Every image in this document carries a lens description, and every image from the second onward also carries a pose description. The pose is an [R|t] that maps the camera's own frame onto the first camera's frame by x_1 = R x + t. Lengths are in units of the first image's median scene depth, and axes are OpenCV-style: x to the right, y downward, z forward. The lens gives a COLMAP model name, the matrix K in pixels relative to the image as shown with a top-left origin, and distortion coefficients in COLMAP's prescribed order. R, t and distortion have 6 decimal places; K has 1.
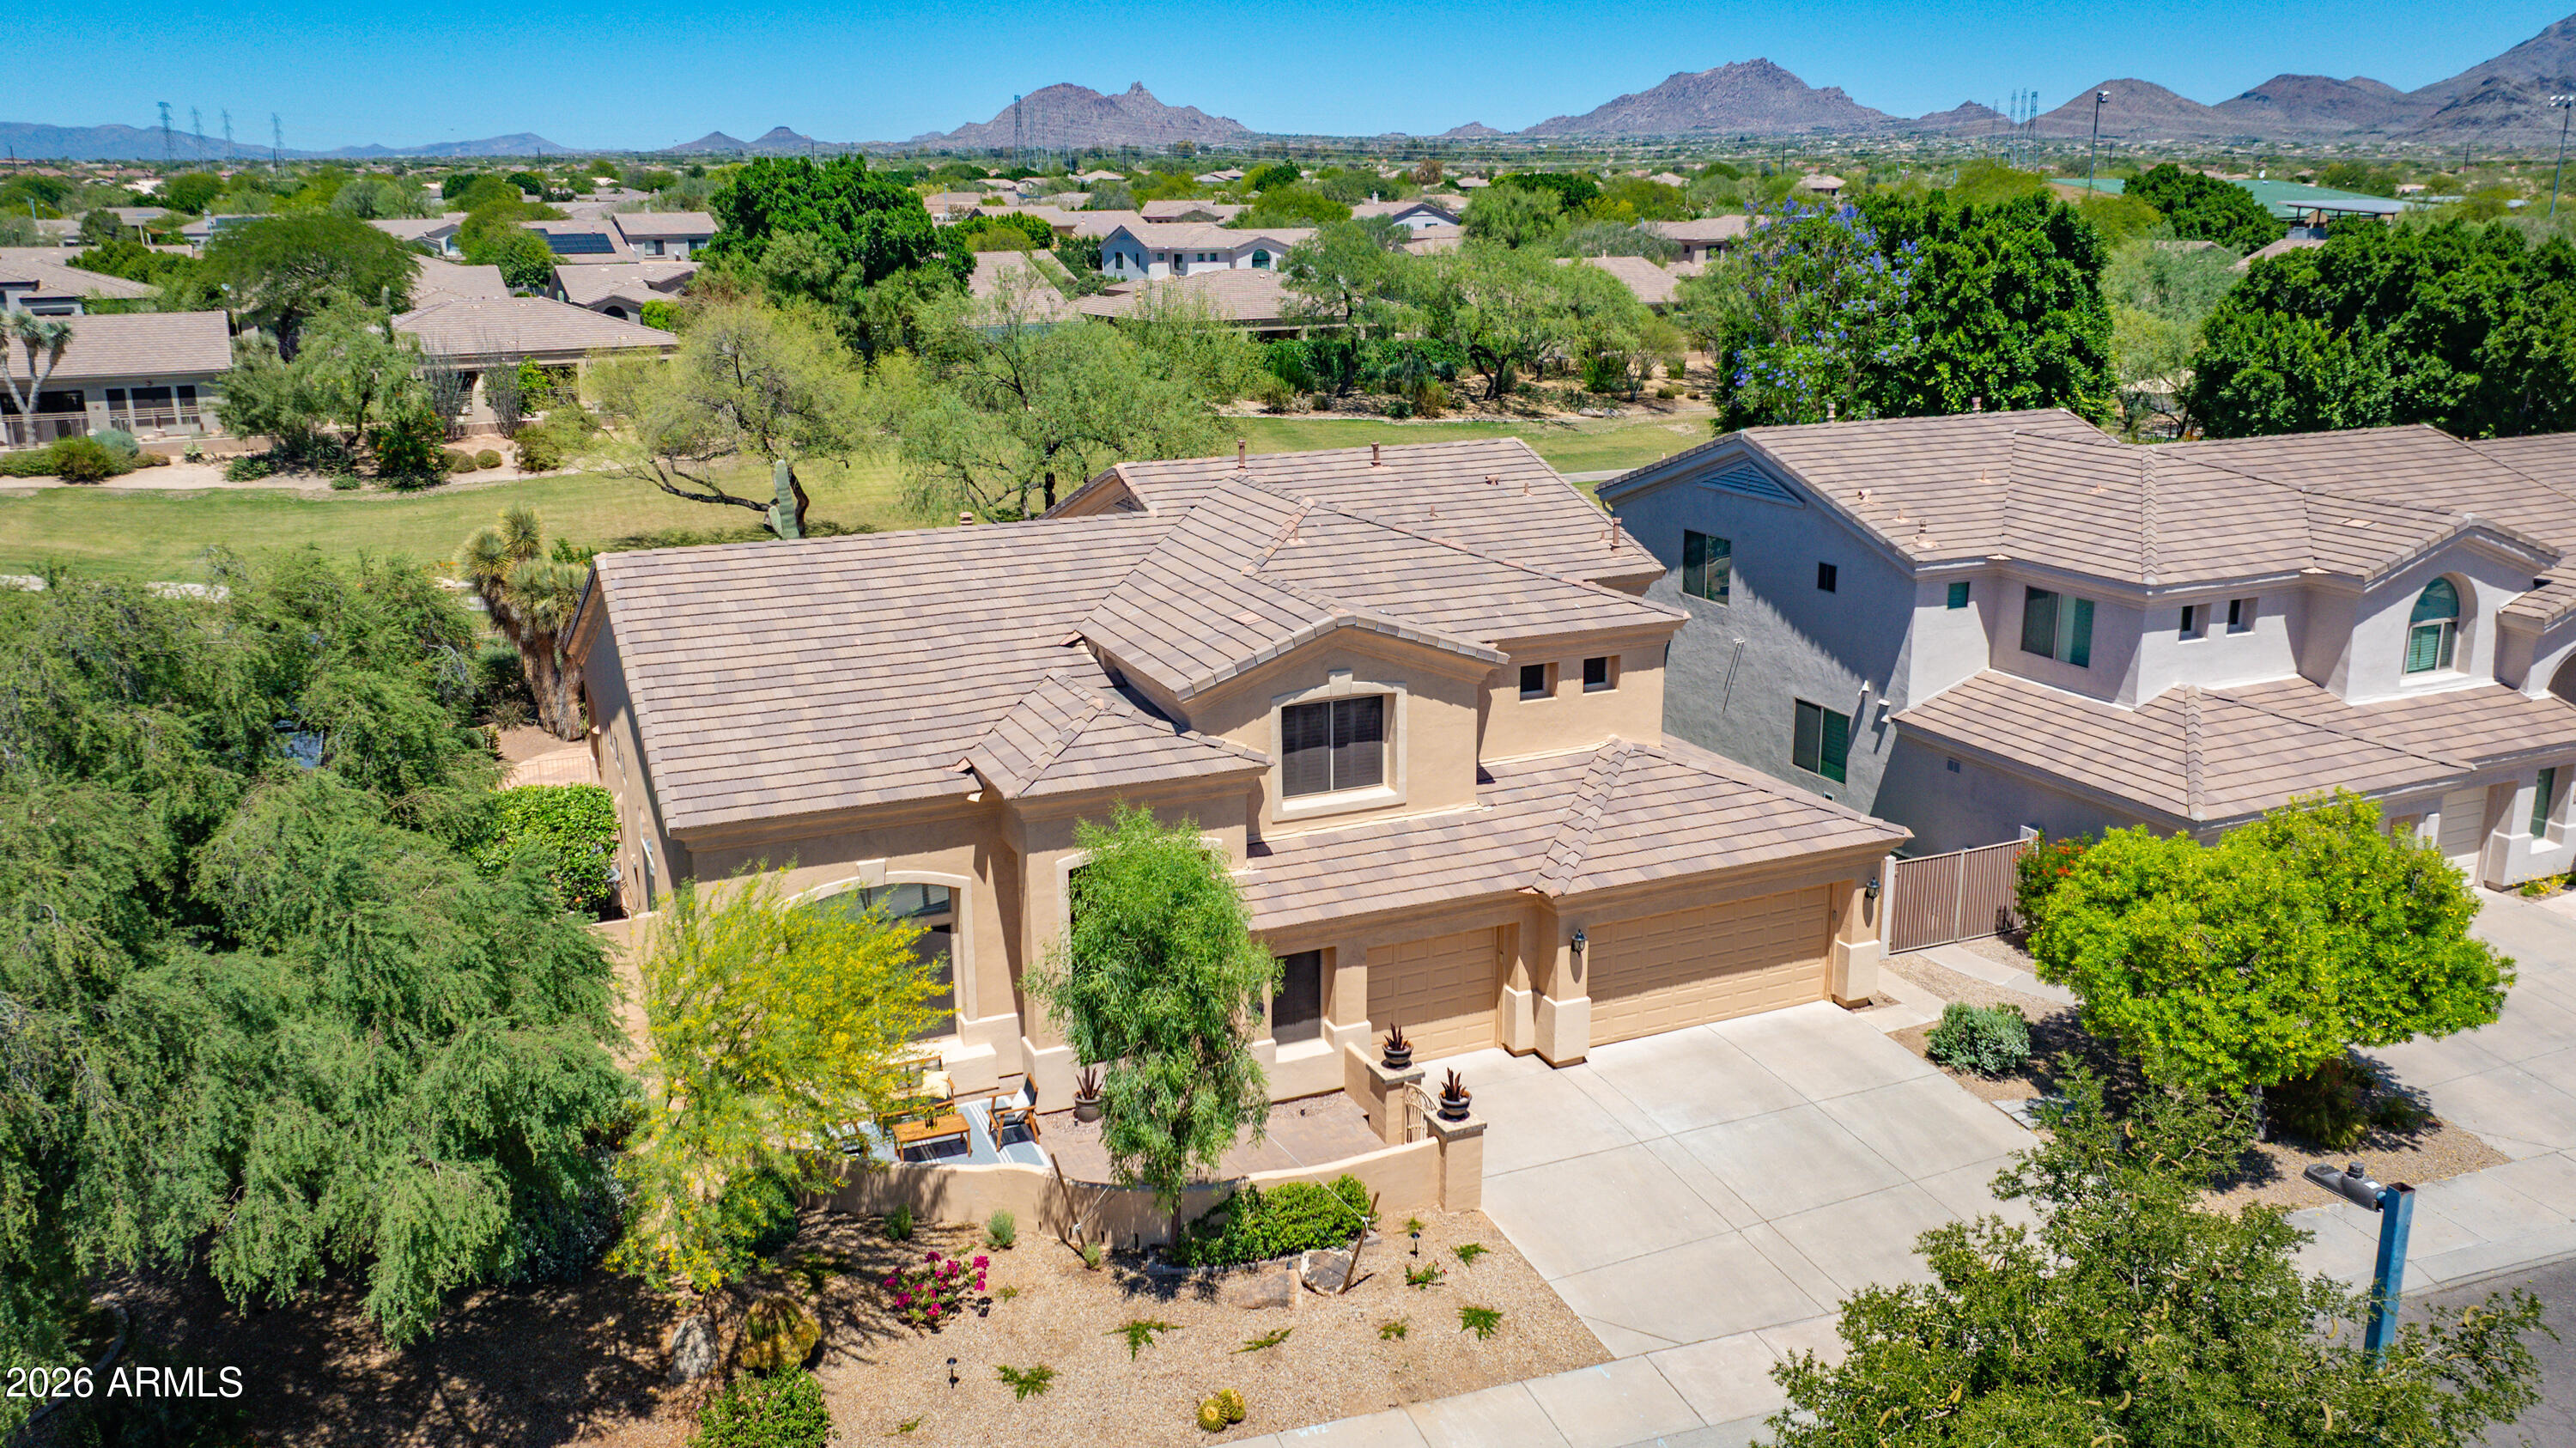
lens RADIAL K [[1815.1, 0, 1284.3], [0, 1815.1, 717.5], [0, 0, 1]] dist [-0.017313, 0.007607]
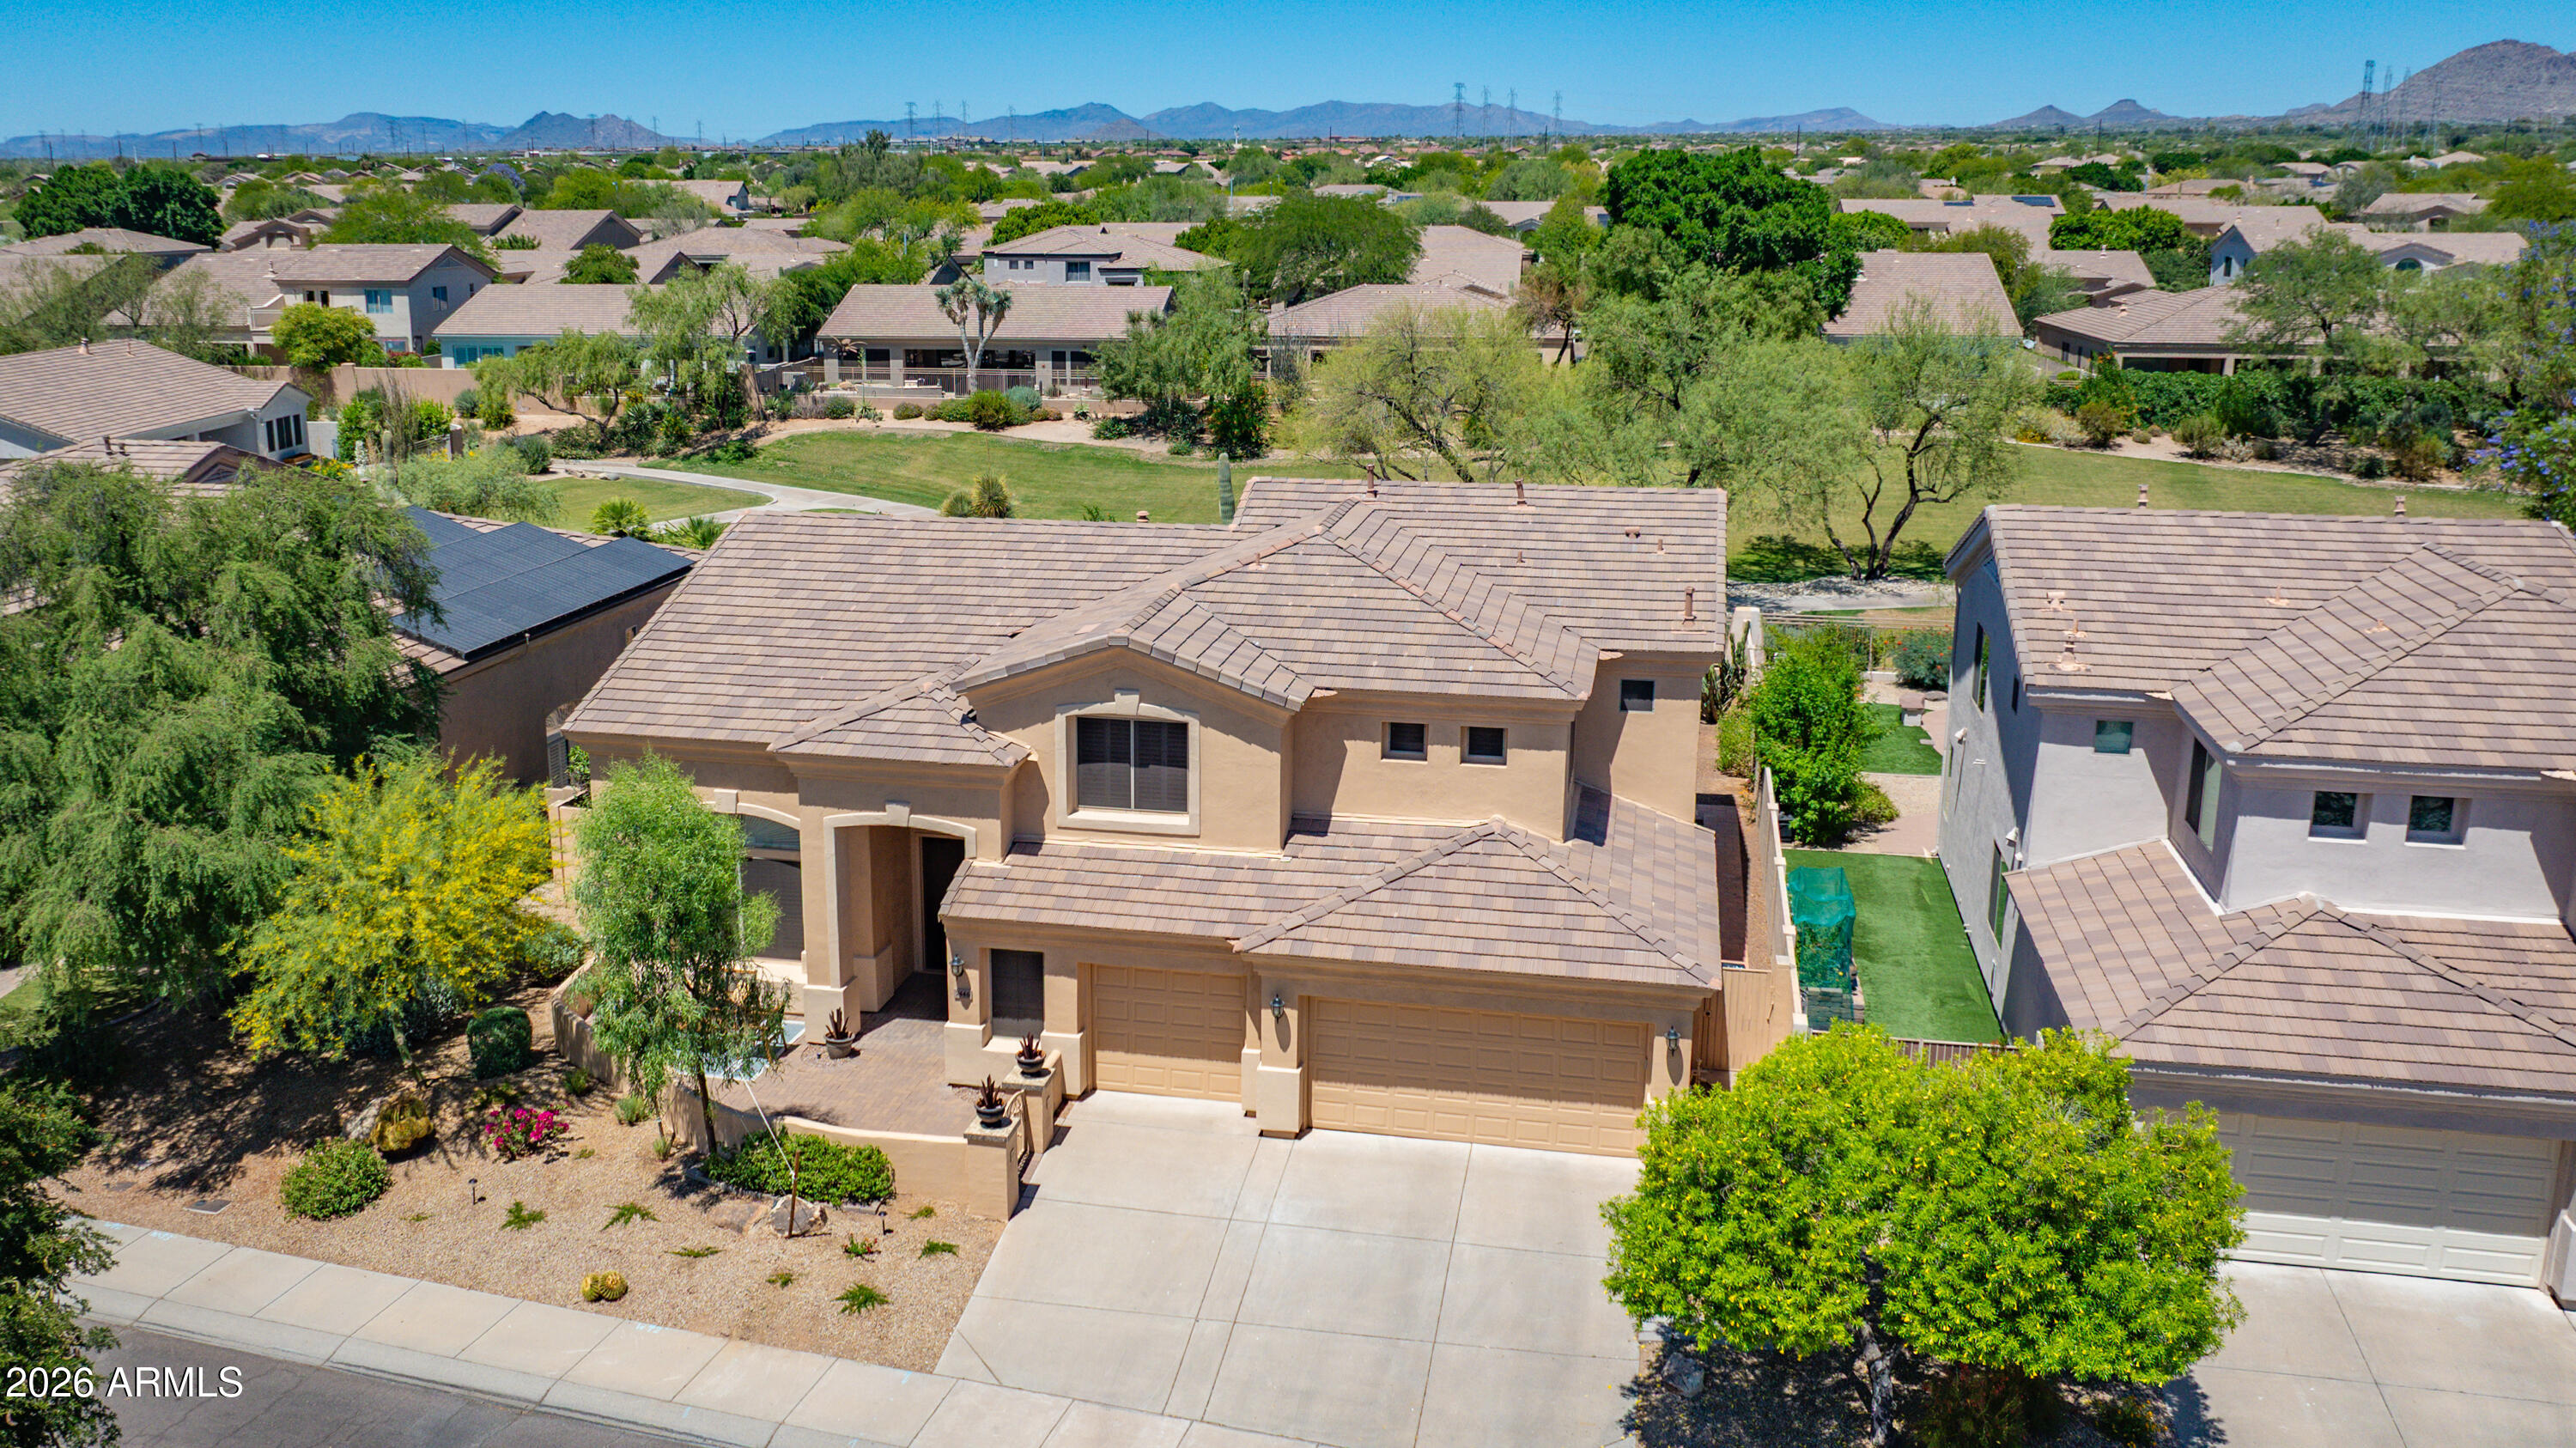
lens RADIAL K [[1986.1, 0, 1282.9], [0, 1986.1, 729.2], [0, 0, 1]] dist [-0.014635, 0.008809]
pose [[0.832927, 0.154127, -0.531486, 0.565301], [-0.159502, 0.986537, 0.036121, -0.047489], [0.529898, 0.054687, 0.846297, 0.090274]]
